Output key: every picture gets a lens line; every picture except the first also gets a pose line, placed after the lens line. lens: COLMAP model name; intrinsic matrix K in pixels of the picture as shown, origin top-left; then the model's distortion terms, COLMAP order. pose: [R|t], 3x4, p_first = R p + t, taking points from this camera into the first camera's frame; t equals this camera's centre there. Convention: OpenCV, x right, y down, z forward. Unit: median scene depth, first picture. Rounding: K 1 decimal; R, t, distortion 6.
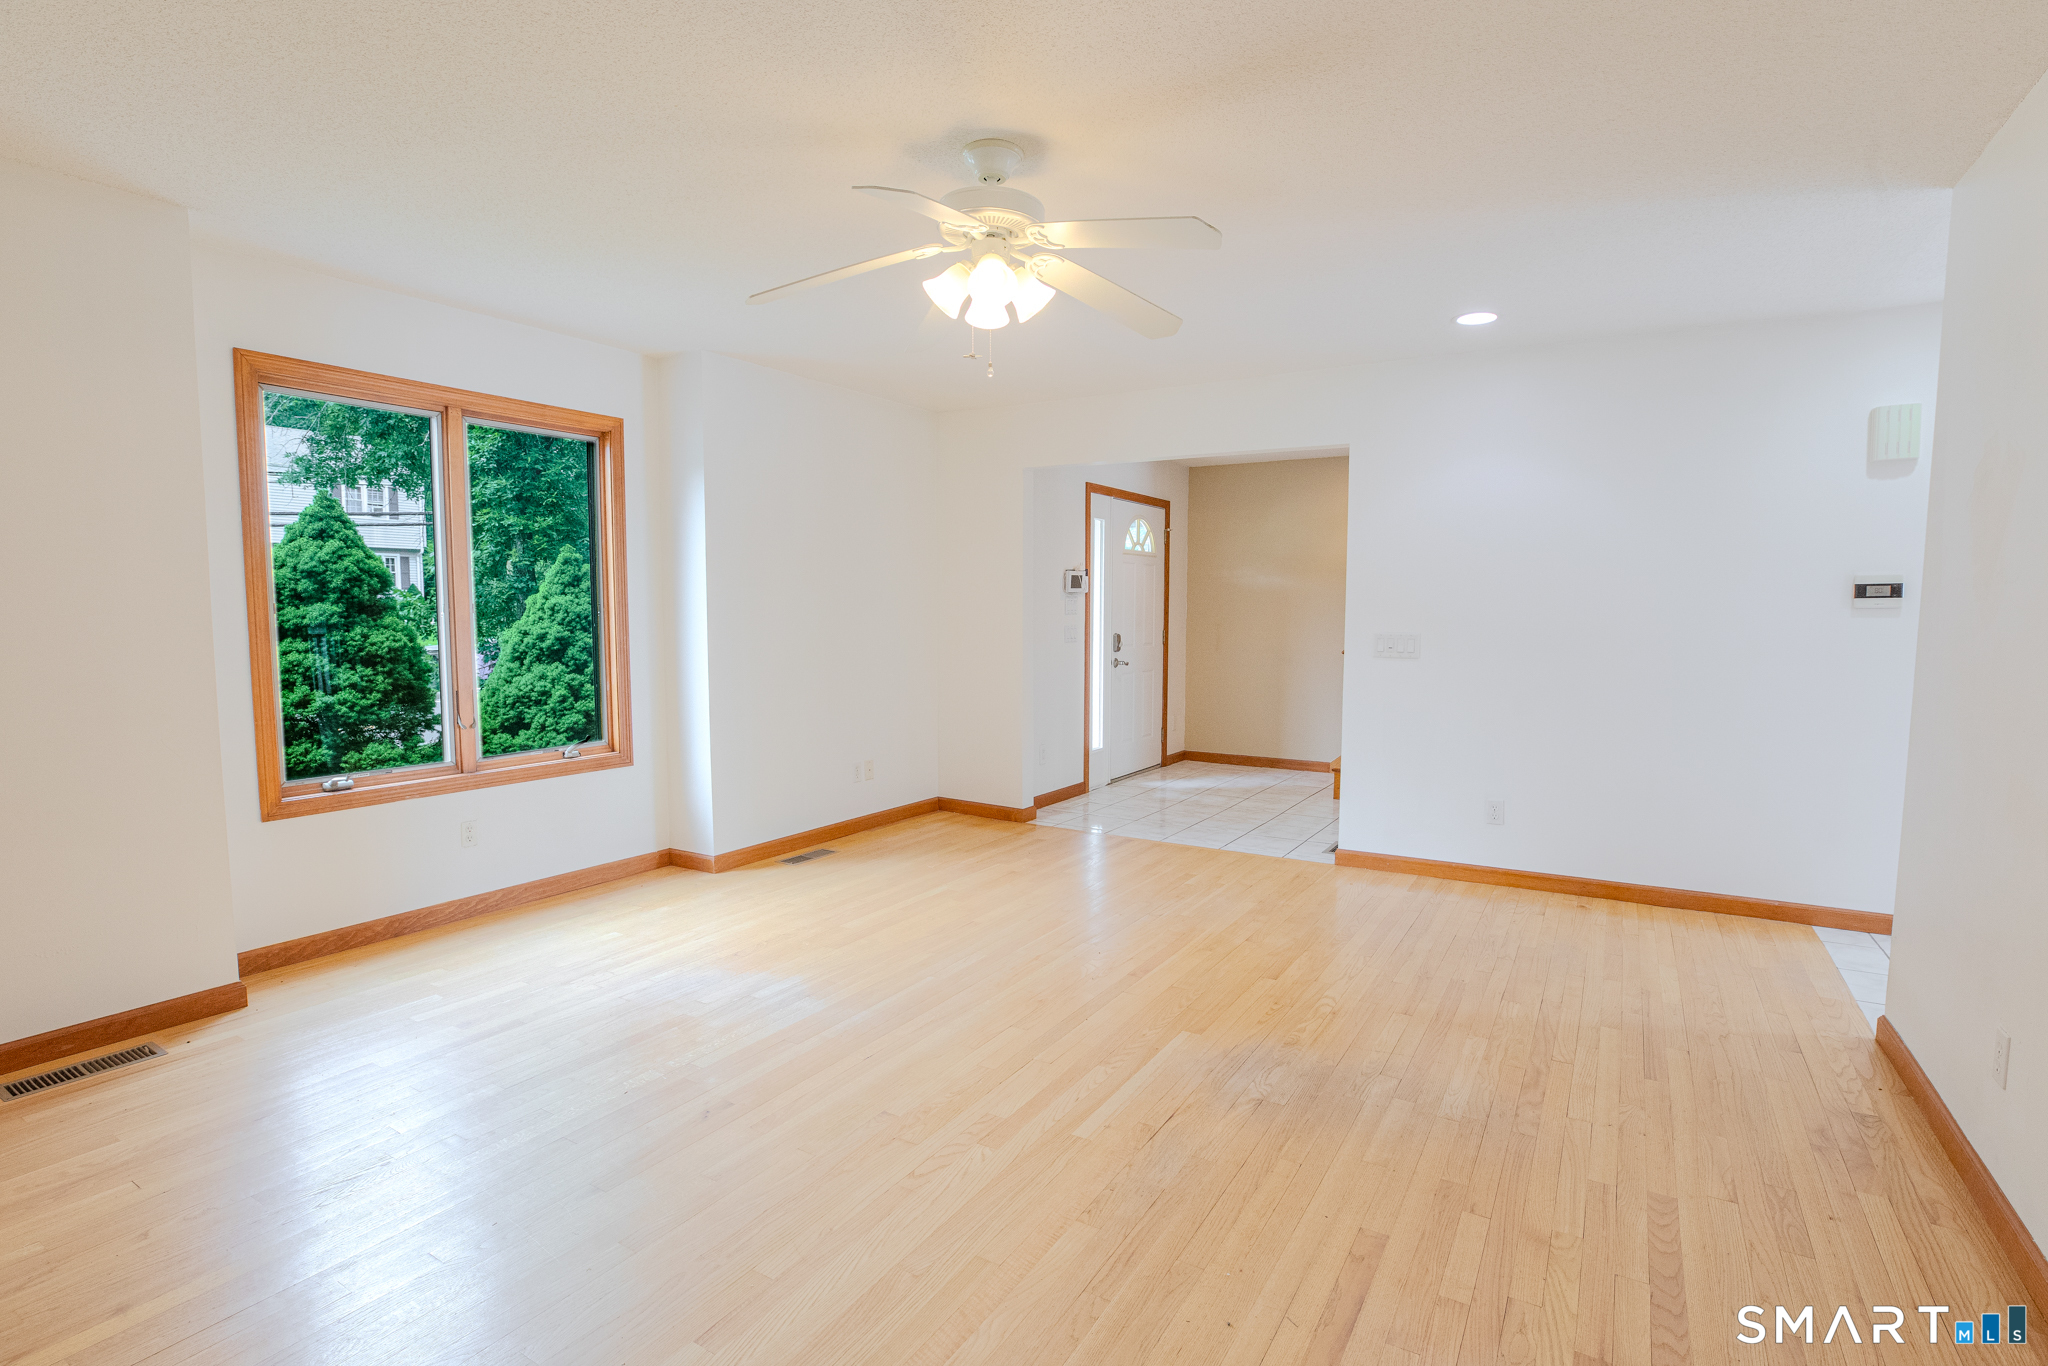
lens RADIAL K [[918.7, 0, 1041.0], [0, 918.7, 689.2], [0, 0, 1]] dist [-0.039967, 0.012803]
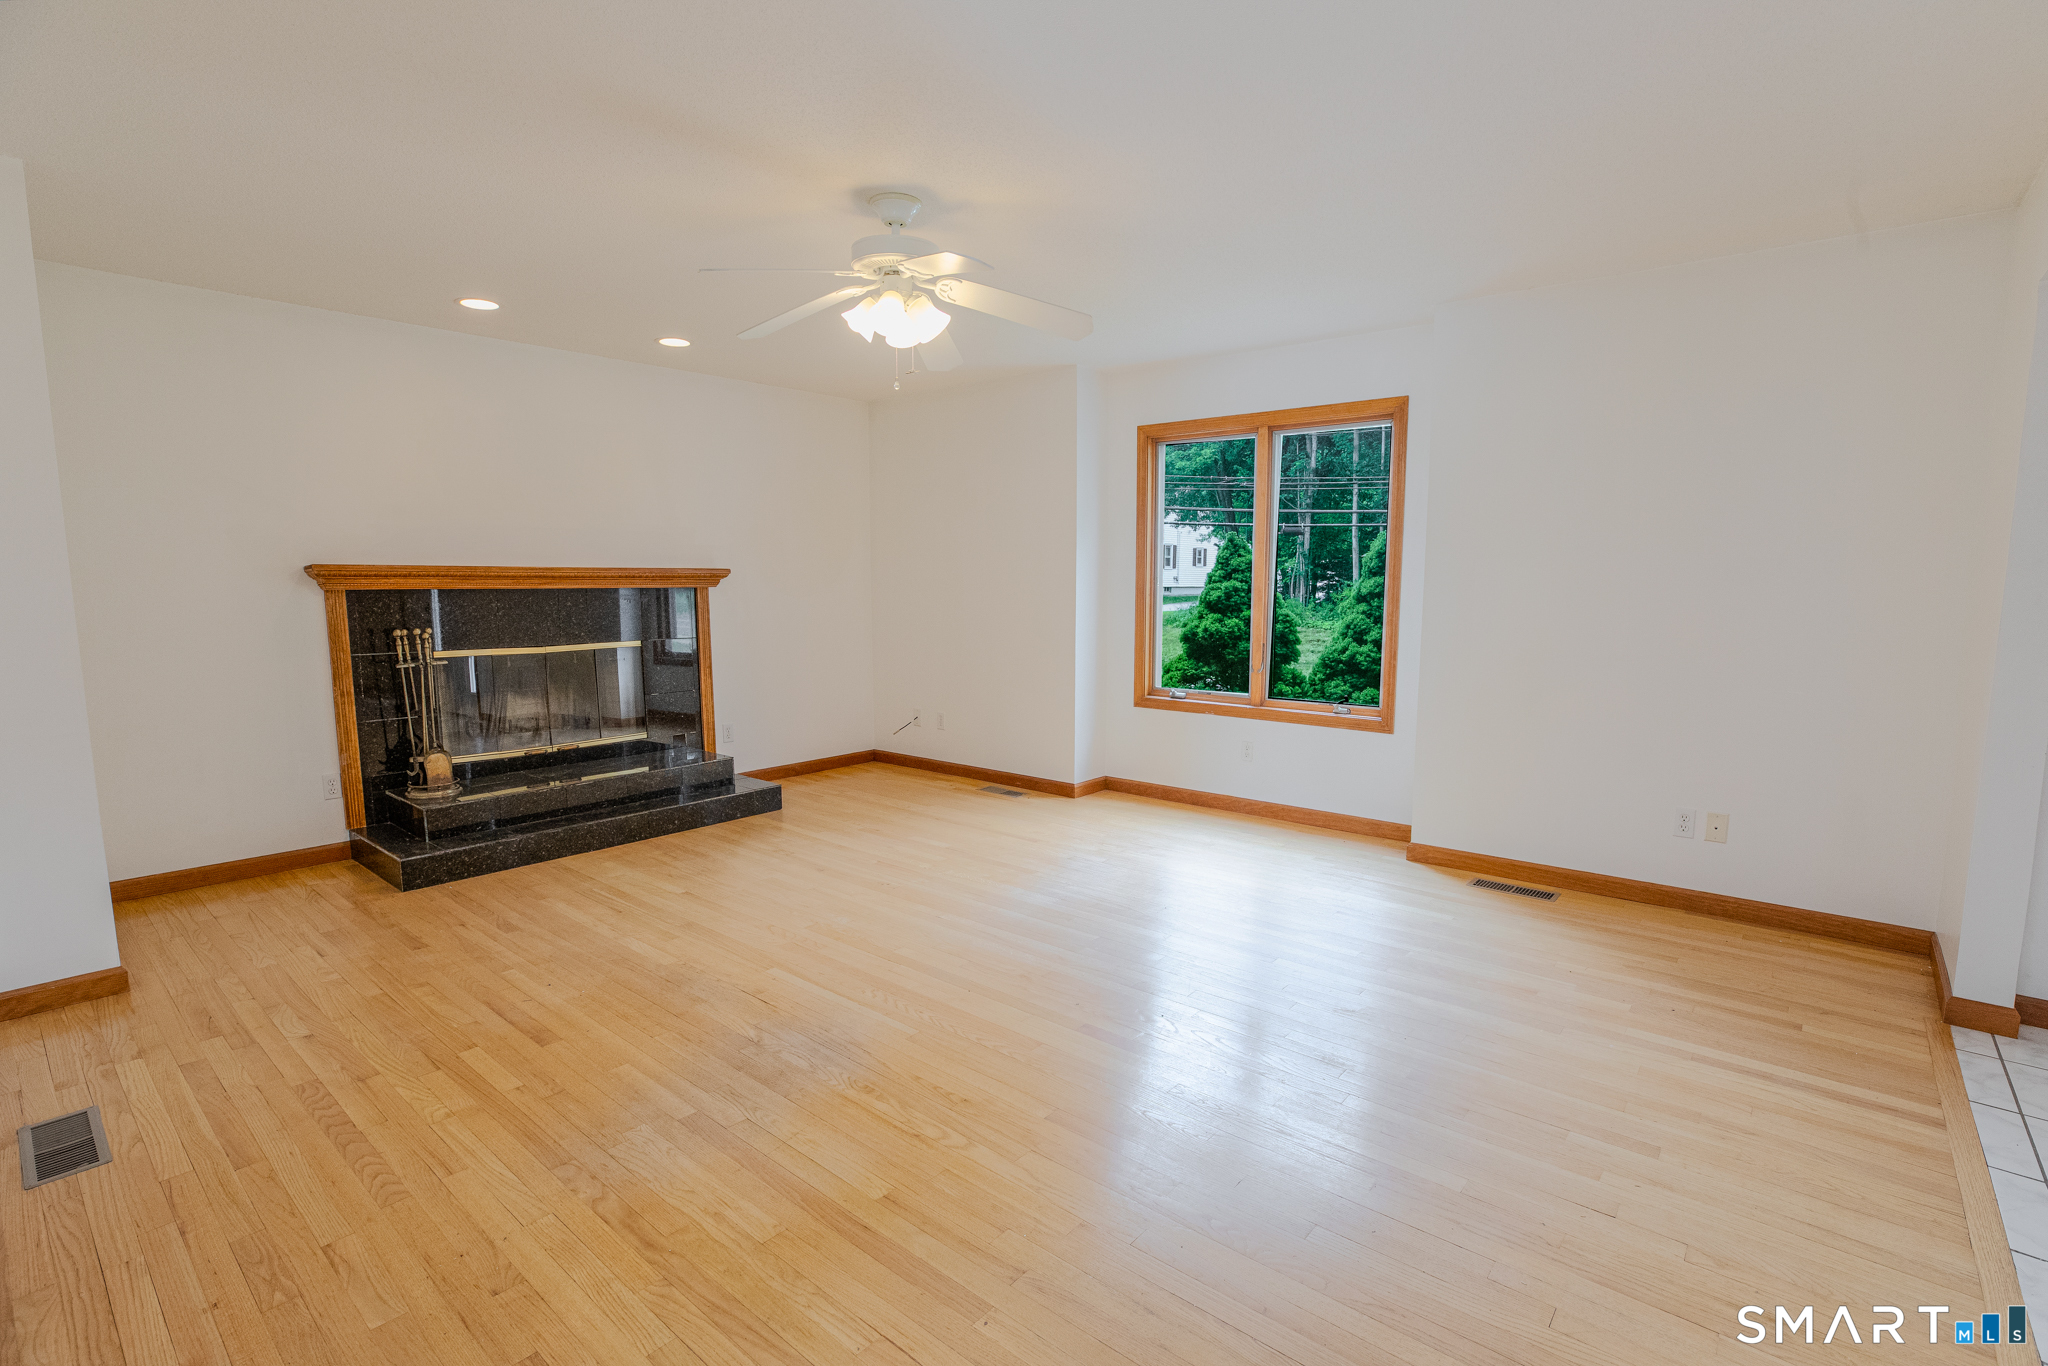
lens RADIAL K [[918.7, 0, 1041.0], [0, 918.7, 689.2], [0, 0, 1]] dist [-0.039967, 0.012803]
pose [[-0.095447, 0.115998, -0.988653, 0.922148], [-0.089505, 0.988164, 0.124582, -0.090697], [0.991402, 0.100380, -0.083935, 1.045408]]
